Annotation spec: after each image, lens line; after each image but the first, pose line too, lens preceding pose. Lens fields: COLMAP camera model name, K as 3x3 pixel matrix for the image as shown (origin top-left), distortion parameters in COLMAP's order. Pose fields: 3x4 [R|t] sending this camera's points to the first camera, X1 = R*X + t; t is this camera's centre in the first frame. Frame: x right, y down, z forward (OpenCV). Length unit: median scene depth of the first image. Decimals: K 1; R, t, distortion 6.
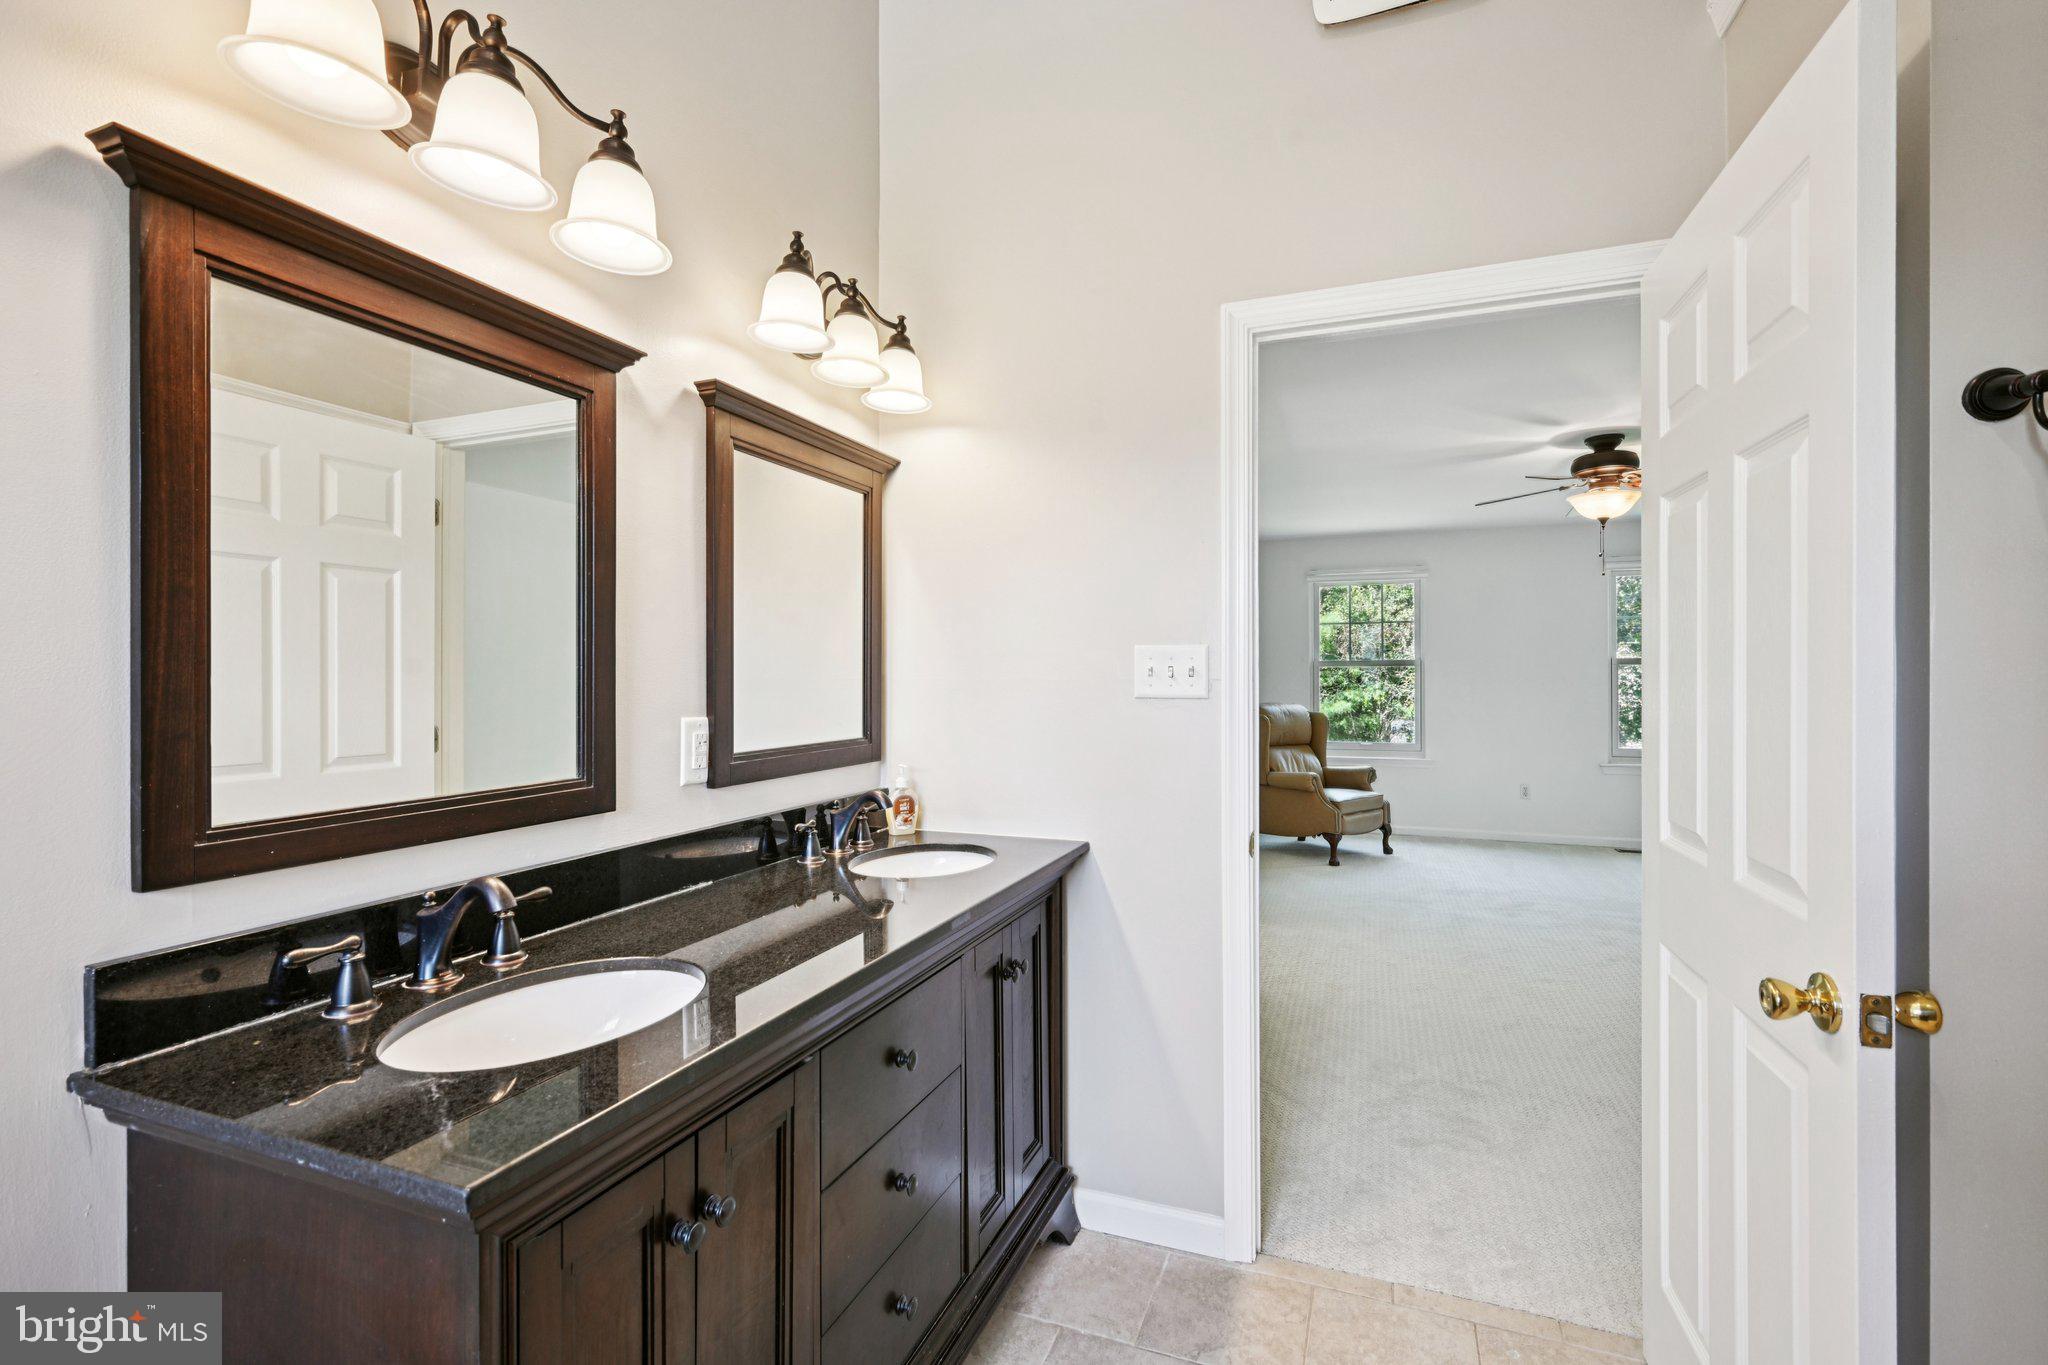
lens RADIAL K [[933.6, 0, 1022.4], [0, 933.6, 677.6], [0, 0, 1]] dist [0.005833, 0.000068]
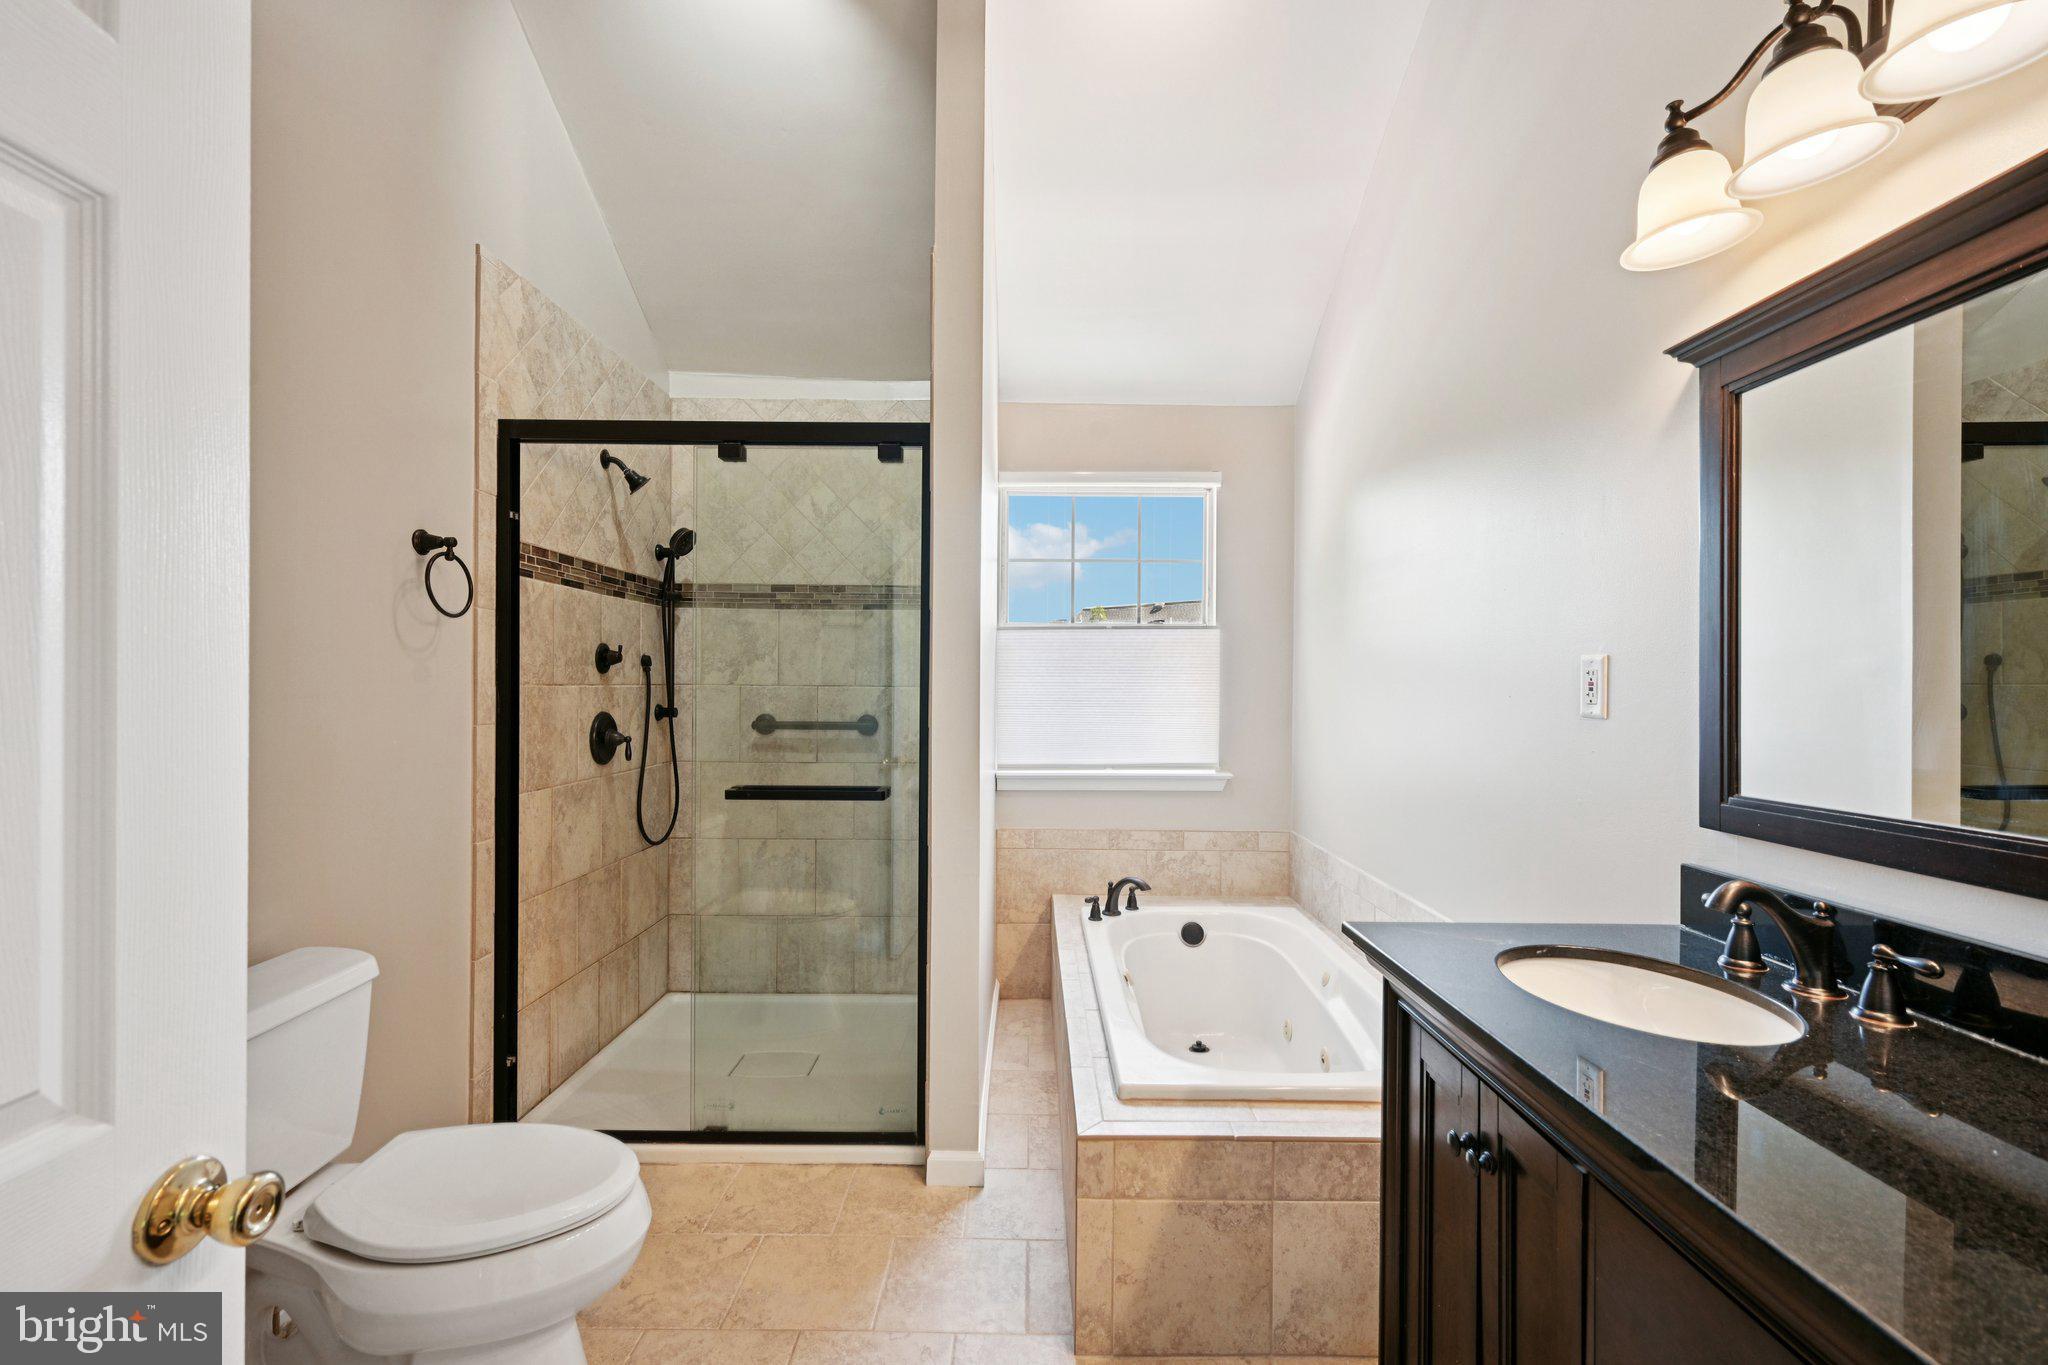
lens RADIAL K [[933.6, 0, 1019.3], [0, 933.6, 685.0], [0, 0, 1]] dist [0.005833, 0.000068]
pose [[-0.918145, -0.012319, -0.396052, 0.556987], [-0.014046, 0.999900, 0.001461, 0.011059], [0.395995, 0.006905, -0.918227, 1.626671]]
